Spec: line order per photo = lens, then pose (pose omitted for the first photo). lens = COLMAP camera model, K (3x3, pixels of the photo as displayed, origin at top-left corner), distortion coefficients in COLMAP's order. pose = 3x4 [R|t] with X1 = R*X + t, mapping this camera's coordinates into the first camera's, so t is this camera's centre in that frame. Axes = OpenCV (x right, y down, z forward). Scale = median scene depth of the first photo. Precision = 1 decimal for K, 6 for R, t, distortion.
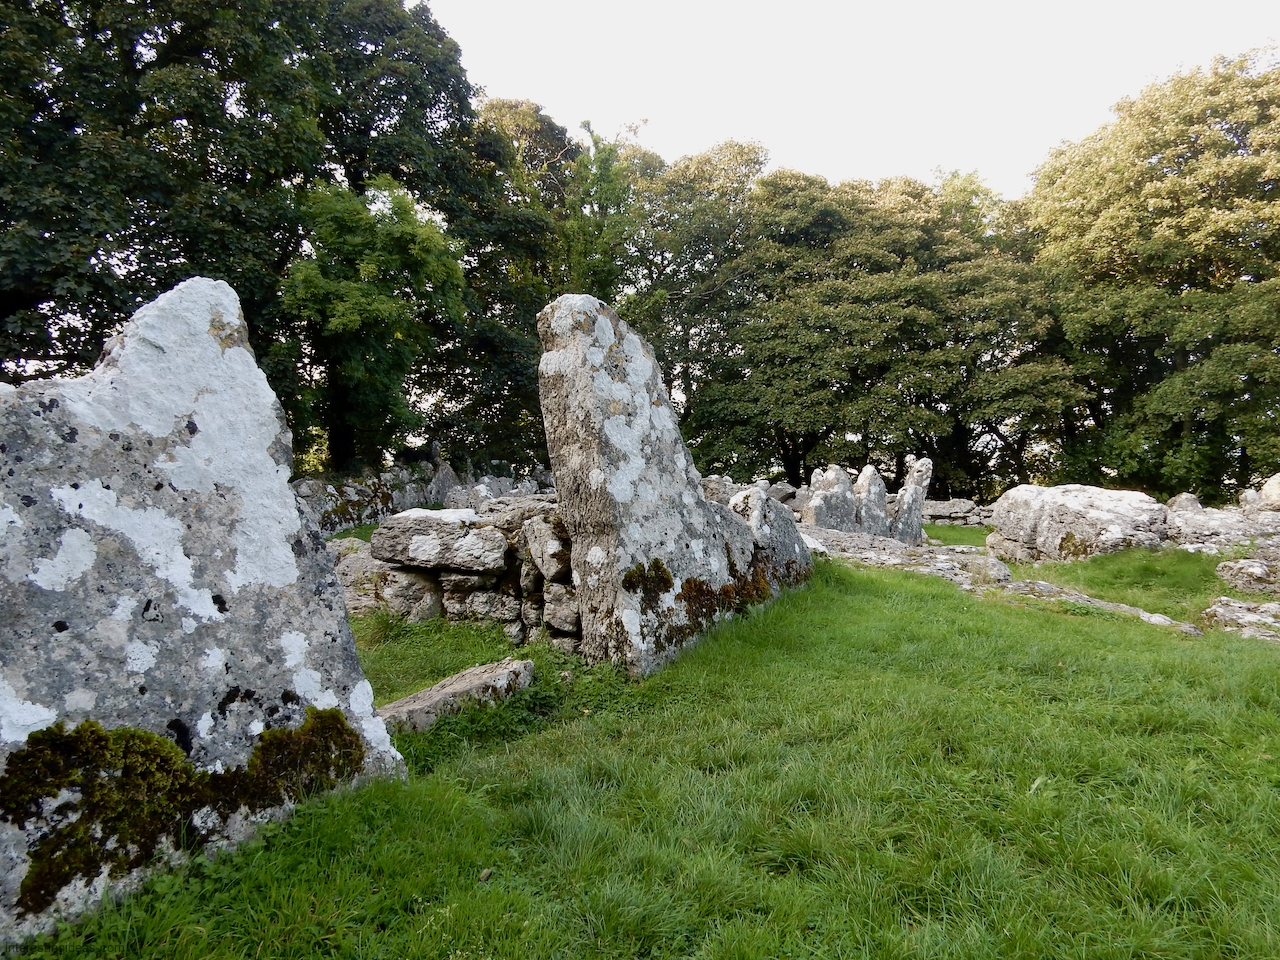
lens RADIAL K [[930.9, 0, 642.8], [0, 930.9, 479.7], [0, 0, 1]] dist [-0.010964, 0.006087]
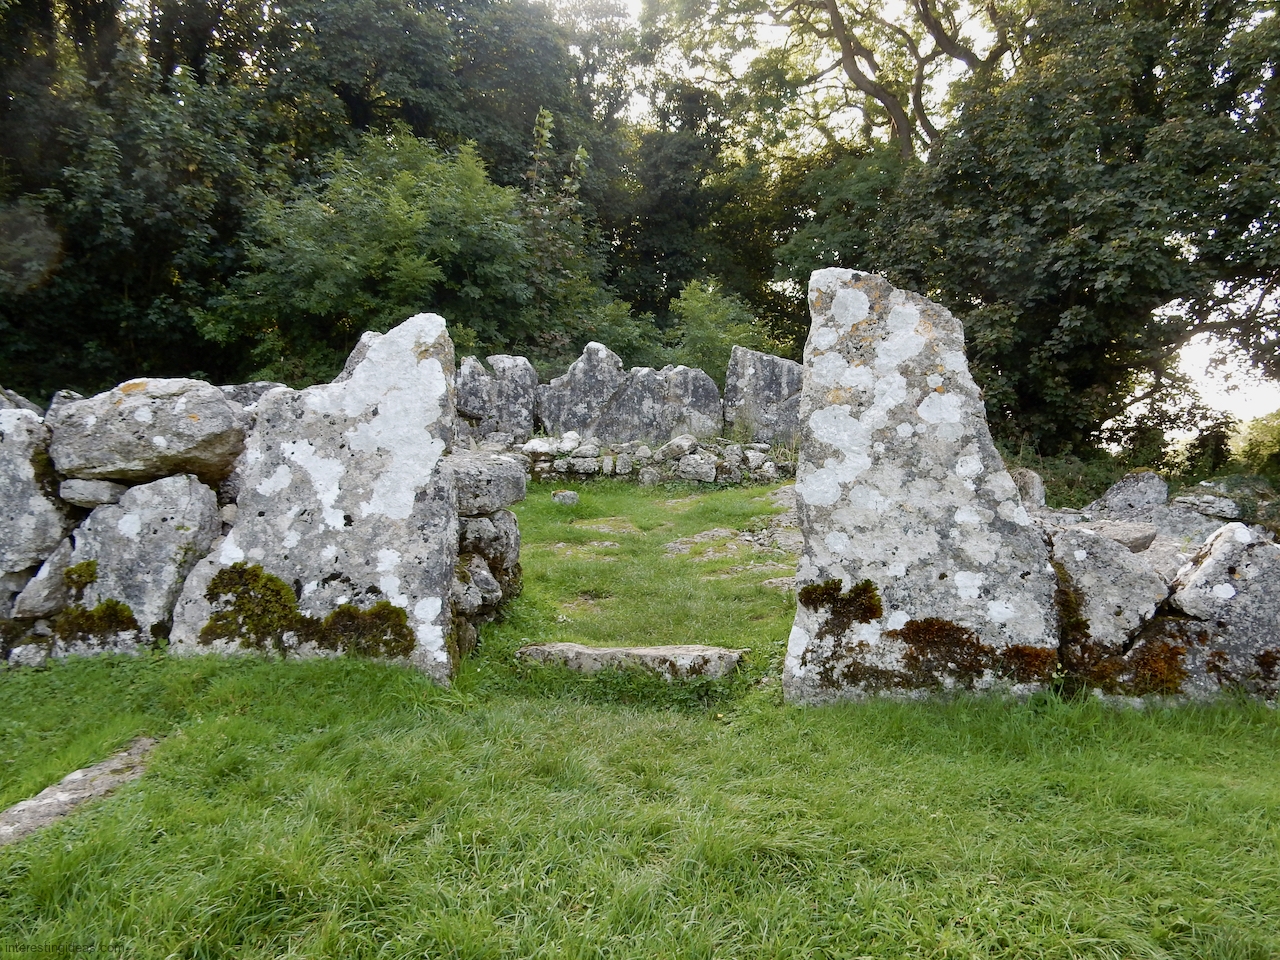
lens RADIAL K [[930.9, 0, 642.6], [0, 930.9, 479.3], [0, 0, 1]] dist [-0.010964, 0.006087]
pose [[0.341918, 0.078846, -0.936416, 1.186036], [-0.065811, 0.996036, 0.059837, -0.066406], [0.937423, 0.041167, 0.345752, 0.884564]]
